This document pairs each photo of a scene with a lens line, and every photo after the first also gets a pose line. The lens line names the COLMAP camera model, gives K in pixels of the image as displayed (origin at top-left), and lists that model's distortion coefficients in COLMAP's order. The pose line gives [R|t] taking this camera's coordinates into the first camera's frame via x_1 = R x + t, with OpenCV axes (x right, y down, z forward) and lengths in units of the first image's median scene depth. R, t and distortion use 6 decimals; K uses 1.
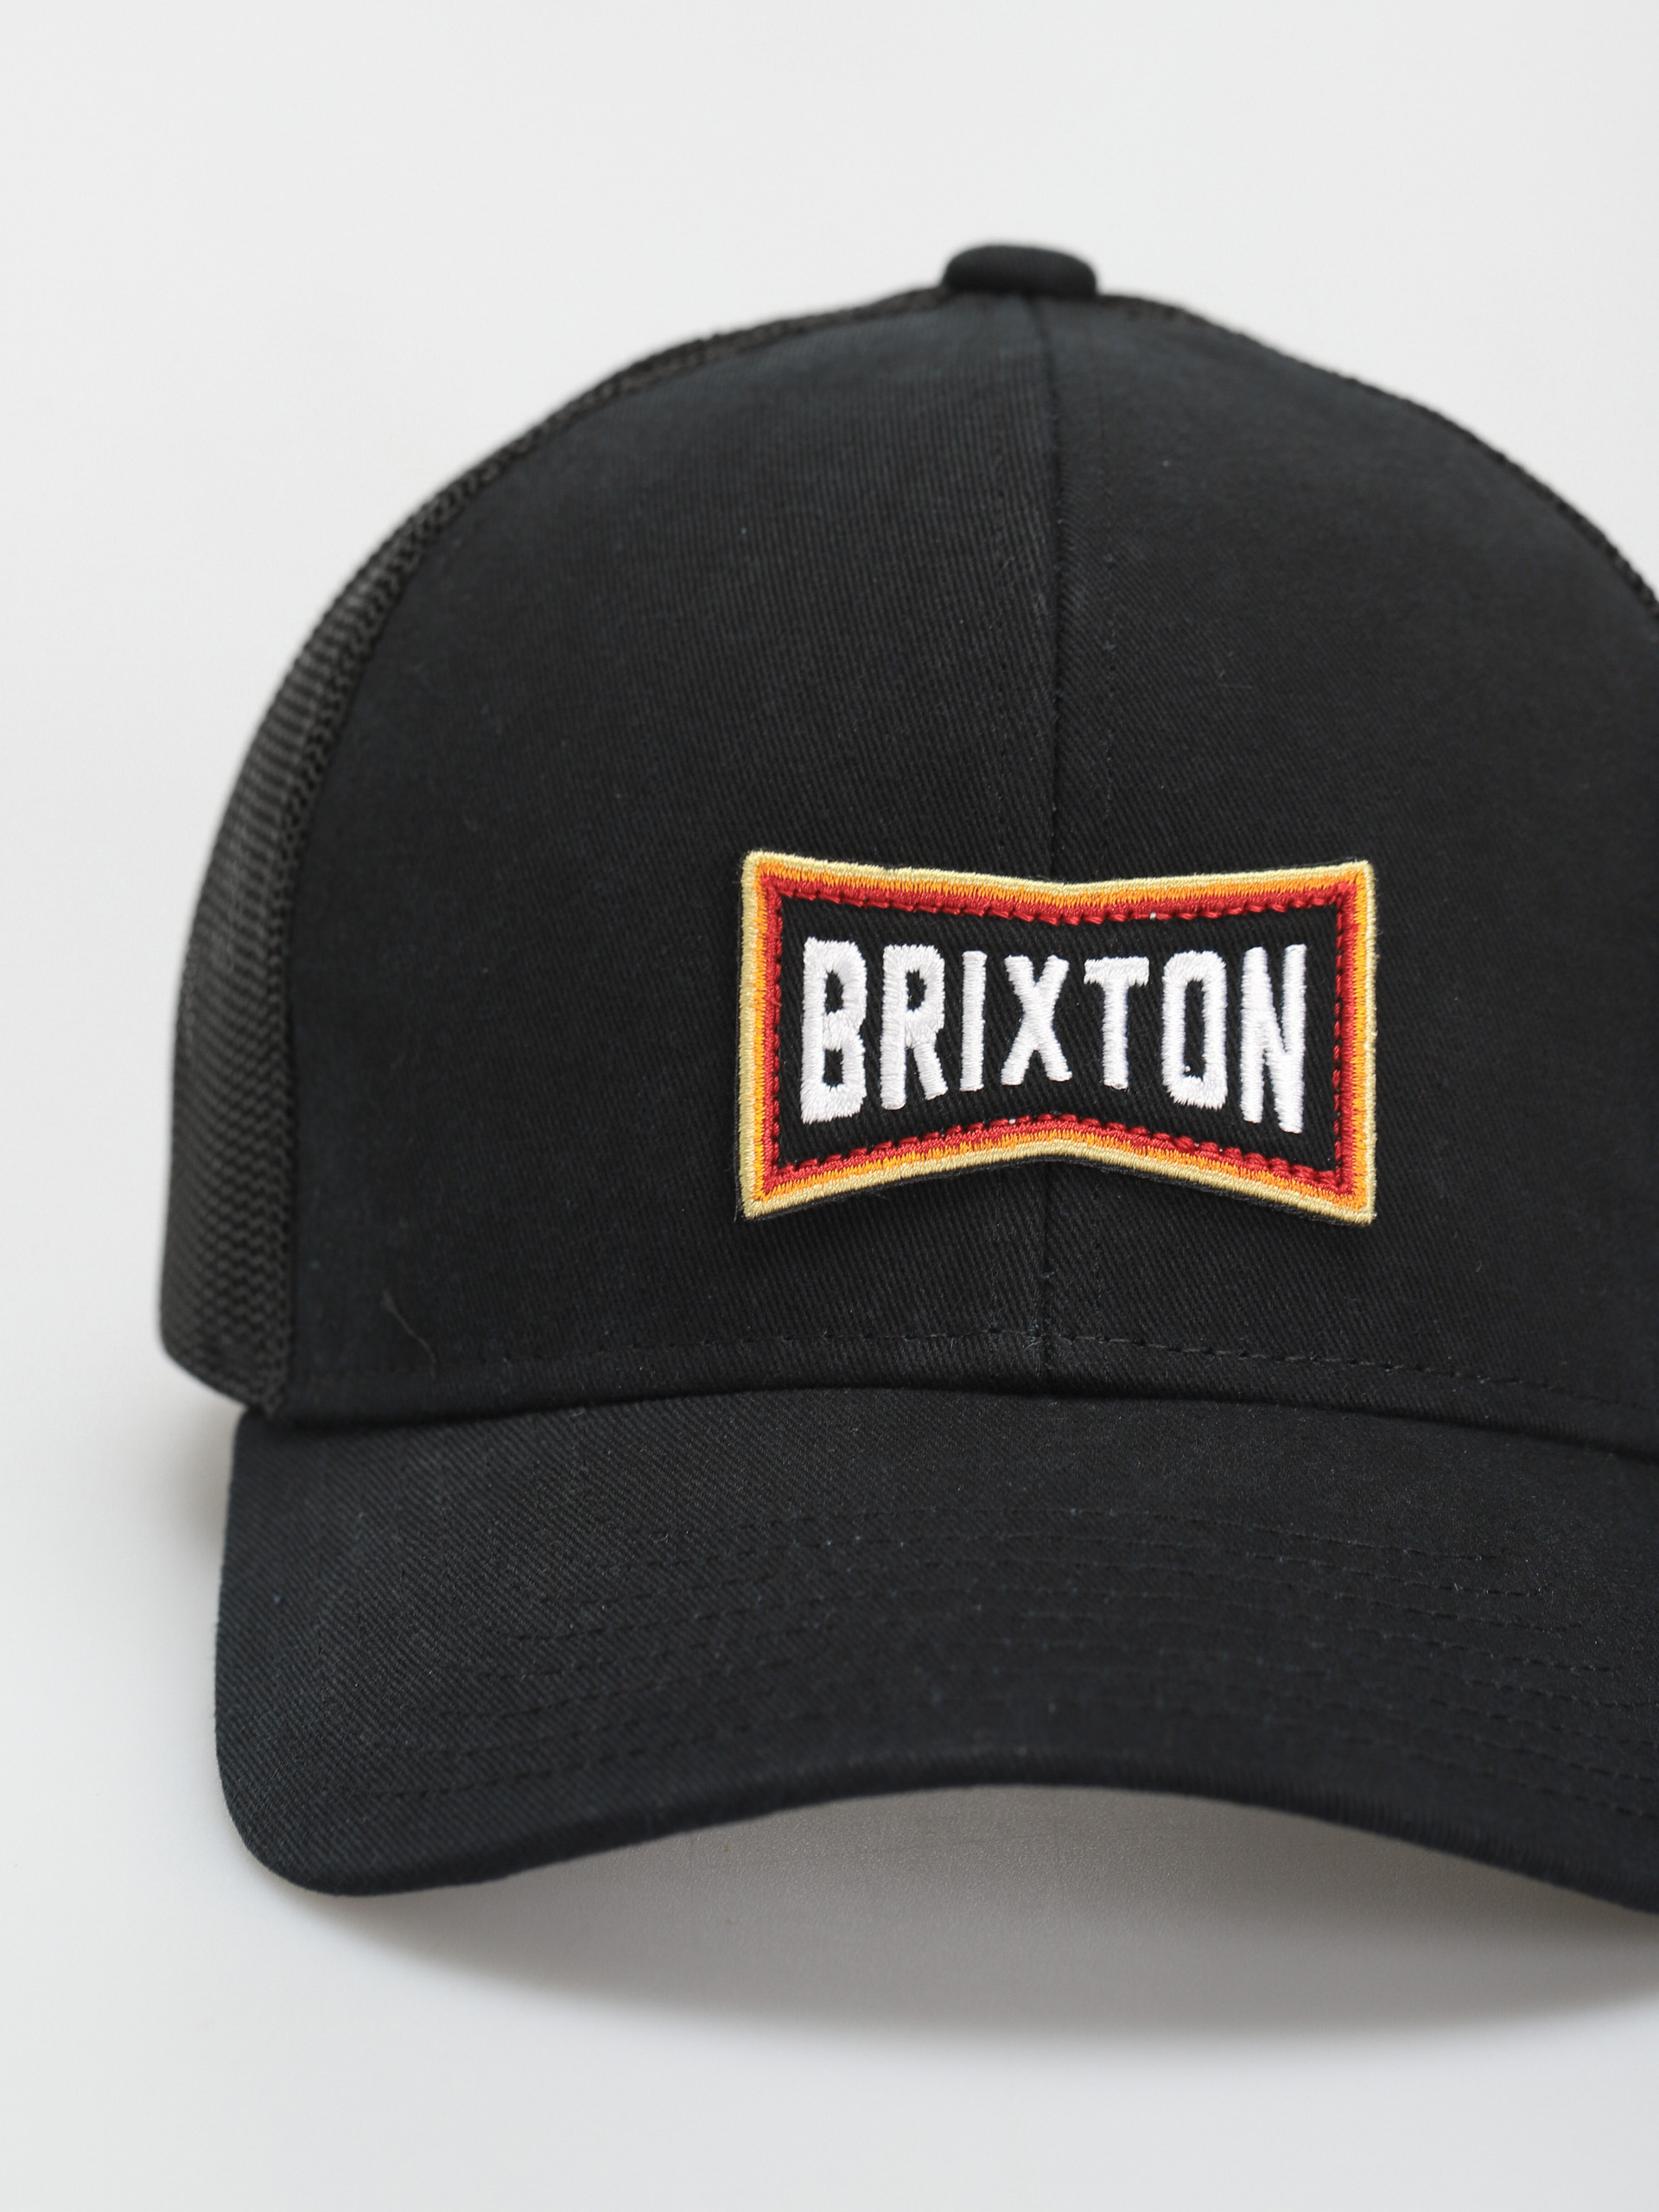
lens RADIAL K [[8055.7, 0, 832.1], [0, 8055.7, 1094.5], [0, 0, 1]] dist [0.494441, 0.000000]
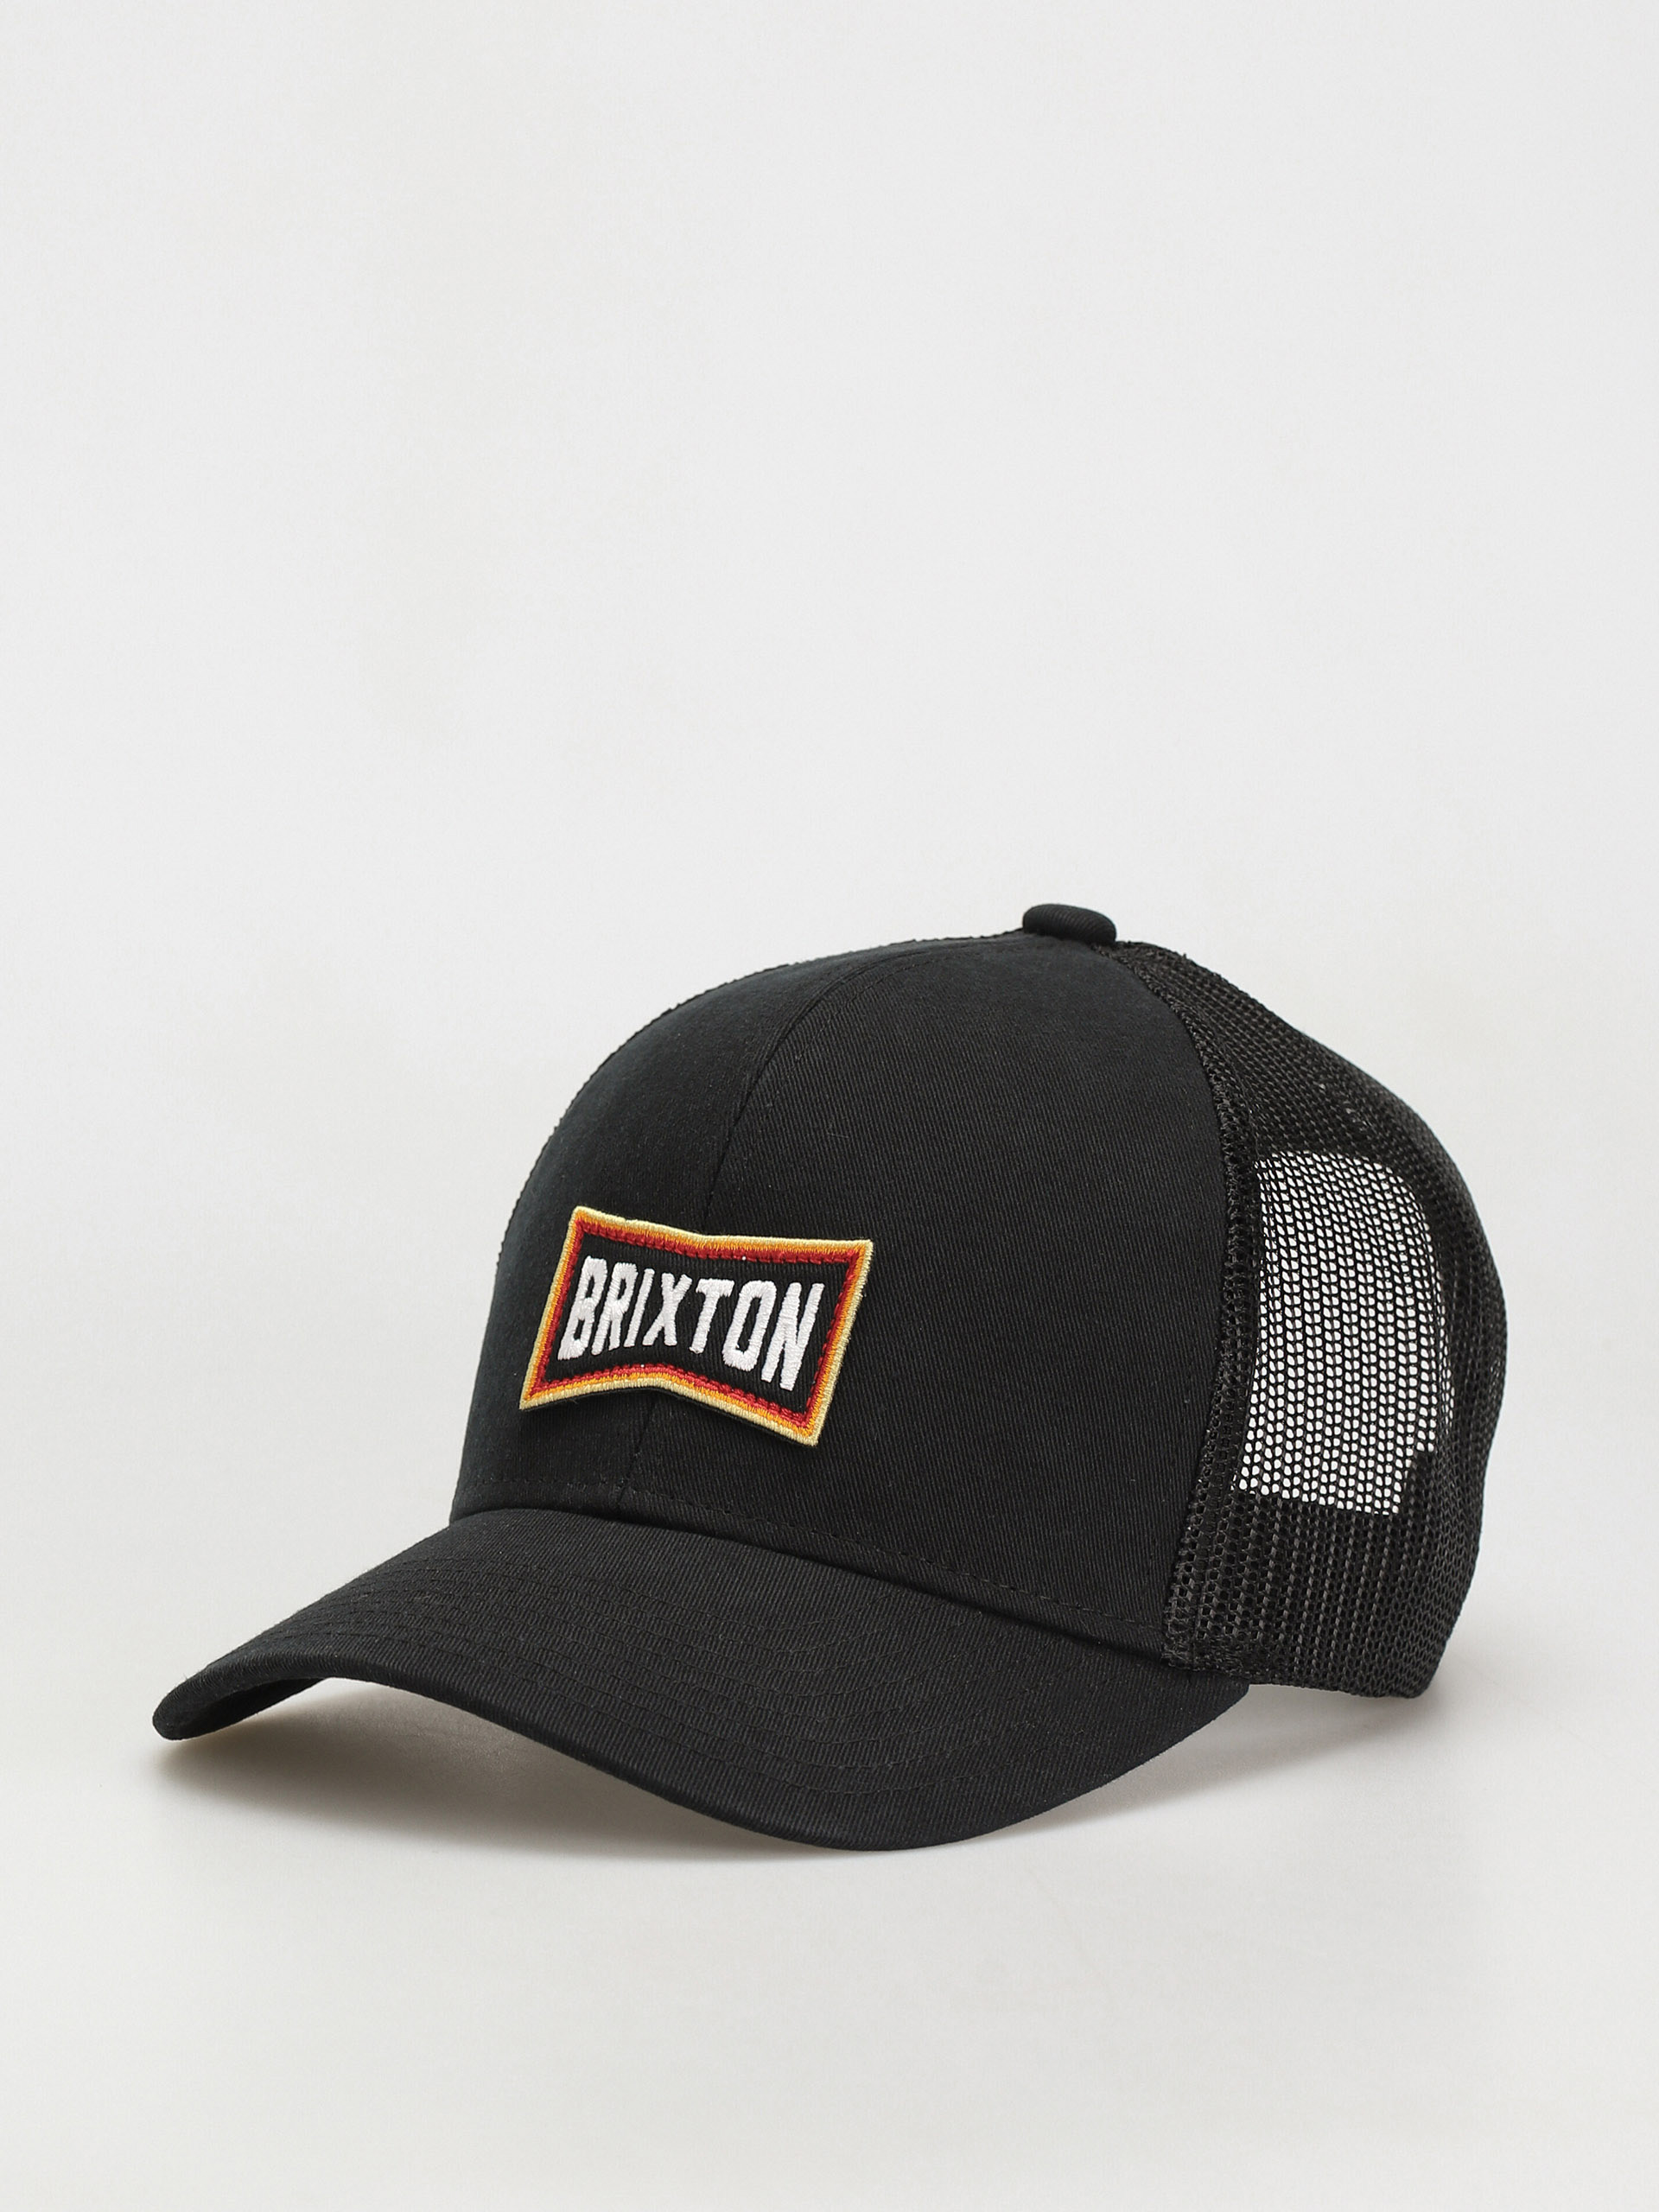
lens RADIAL K [[8055.7, 0, 831.0], [0, 8055.7, 1105.7], [0, 0, 1]] dist [0.494441, 0.000000]
pose [[0.795574, 0.063240, -0.602547, 1.087855], [-0.139087, 0.987039, -0.080050, 0.080663], [0.589675, 0.147492, 0.794059, -0.355457]]
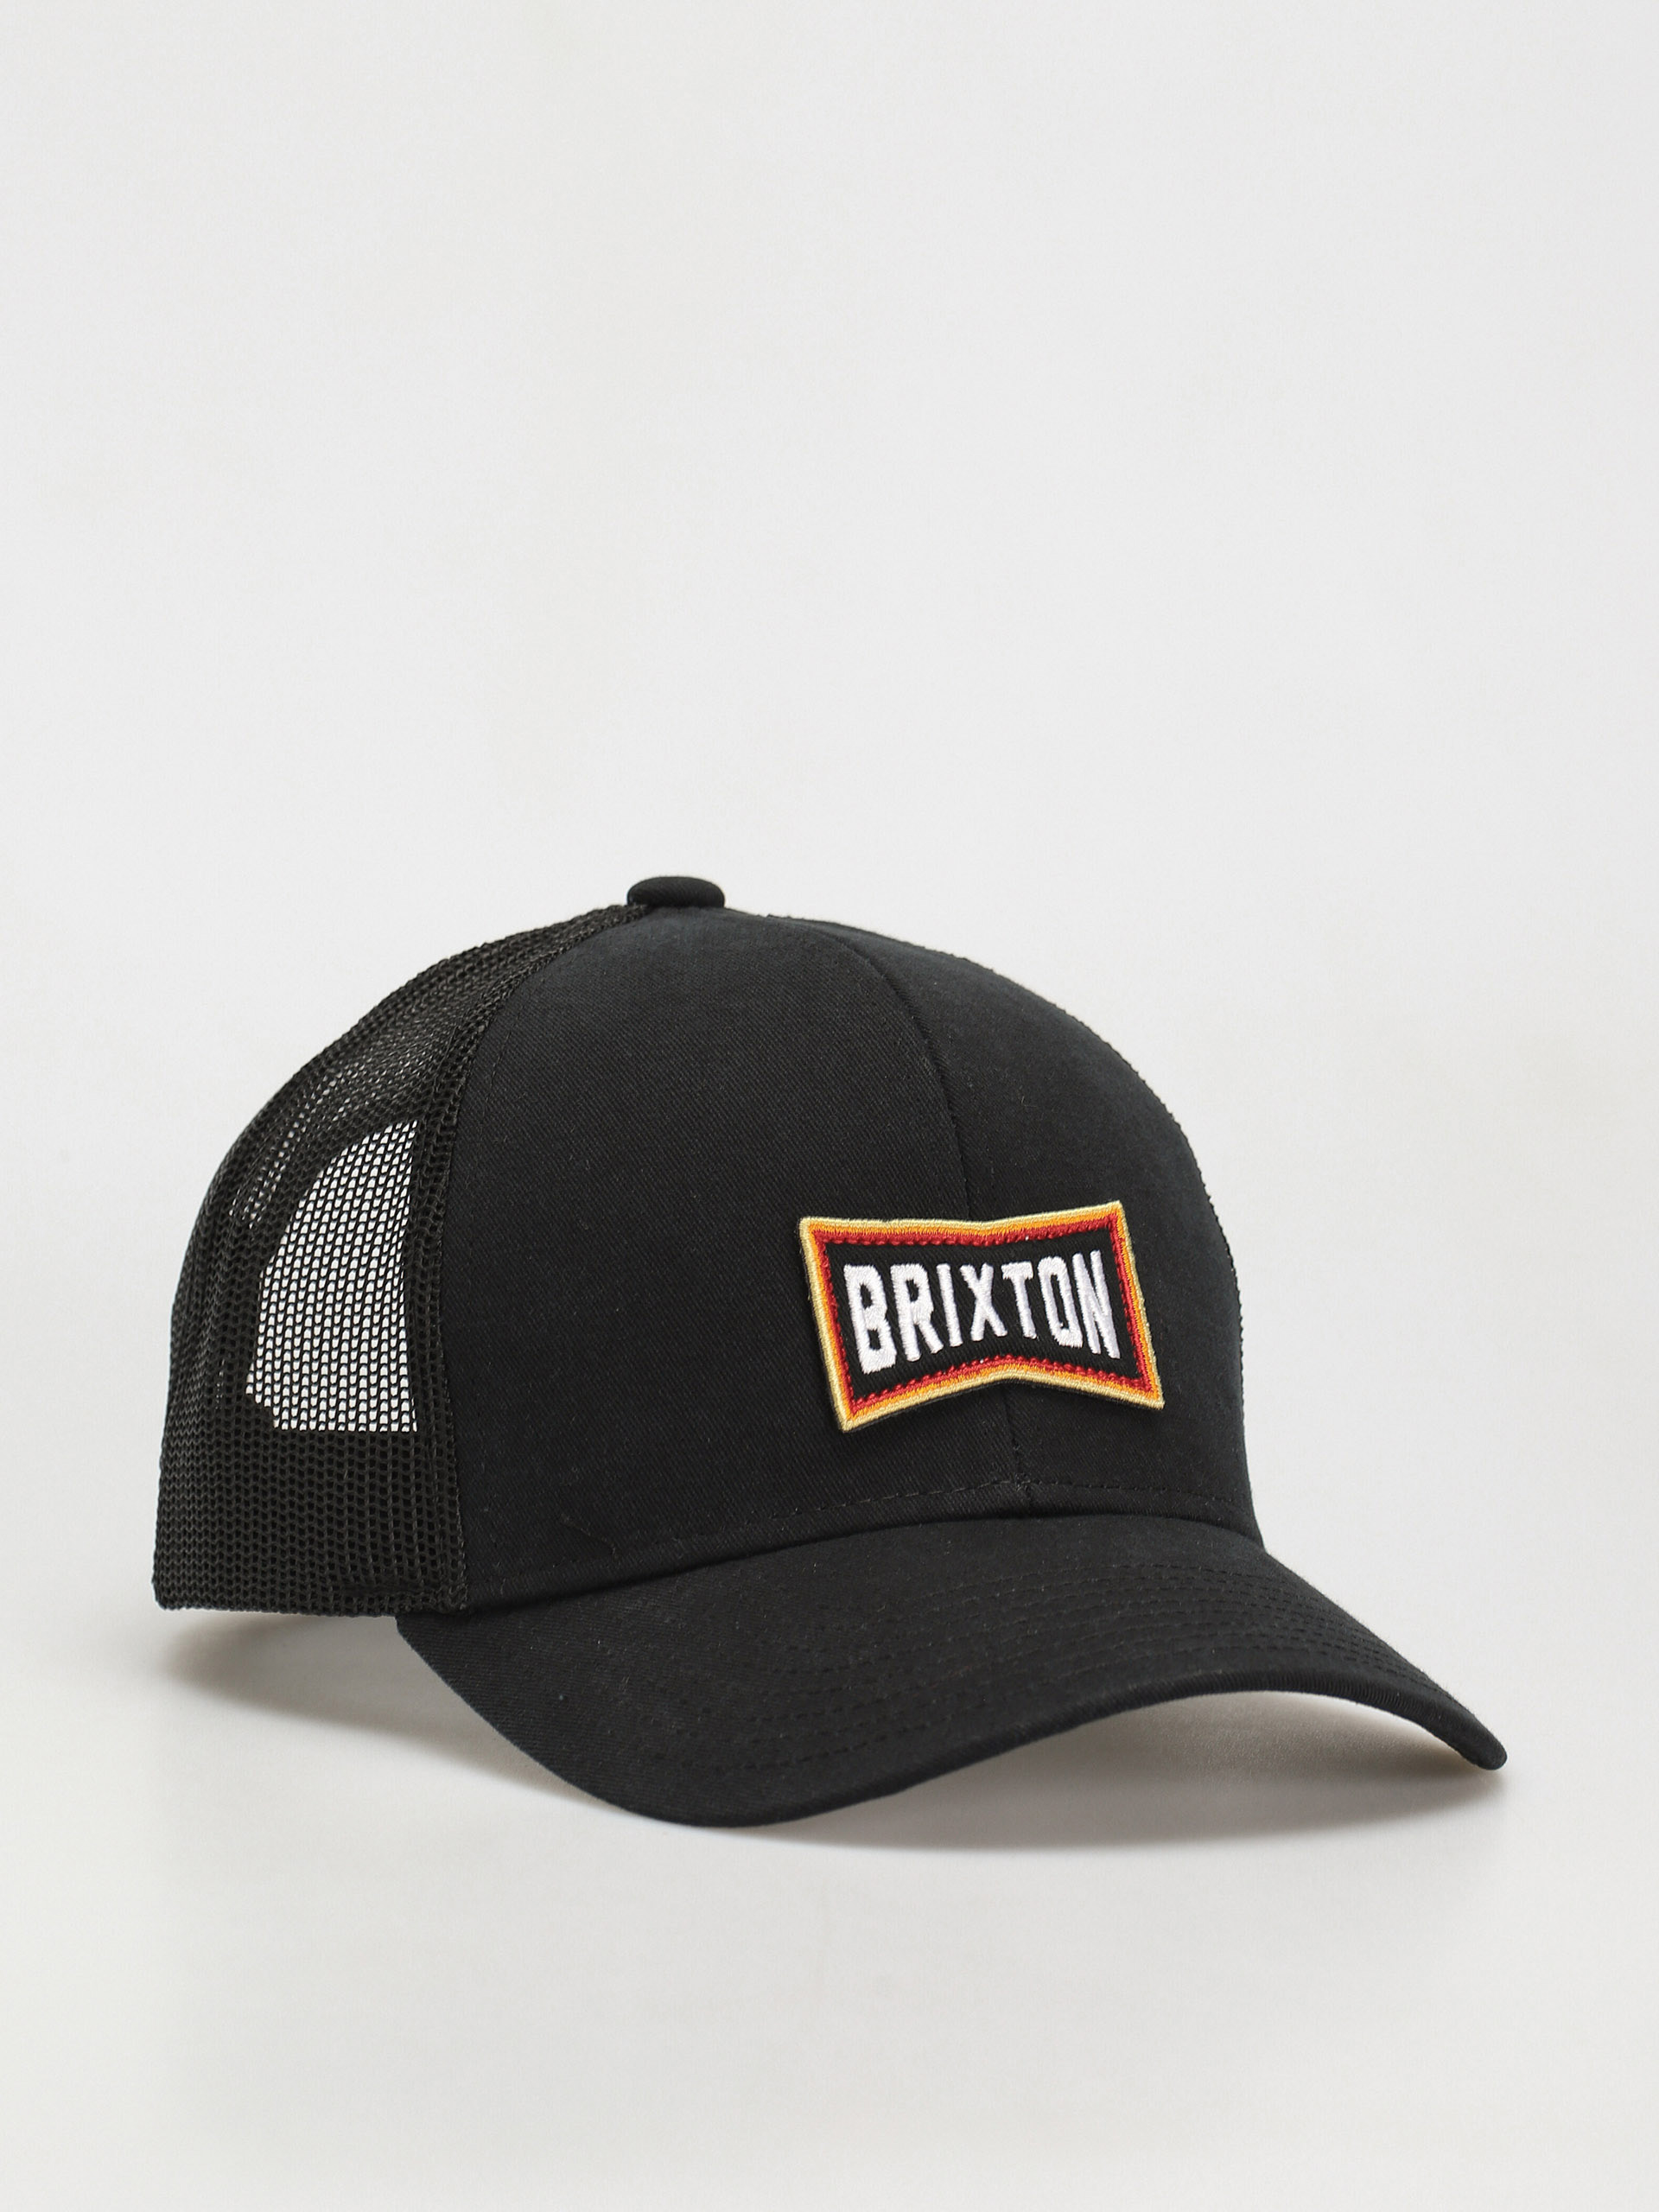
lens RADIAL K [[8055.7, 0, 830.9], [0, 8055.7, 1112.6], [0, 0, 1]] dist [0.494441, 0.000000]
pose [[0.895173, -0.061666, 0.441431, -0.747762], [0.107839, 0.990923, -0.080259, 0.083768], [-0.432476, 0.119449, 0.893698, -0.505459]]
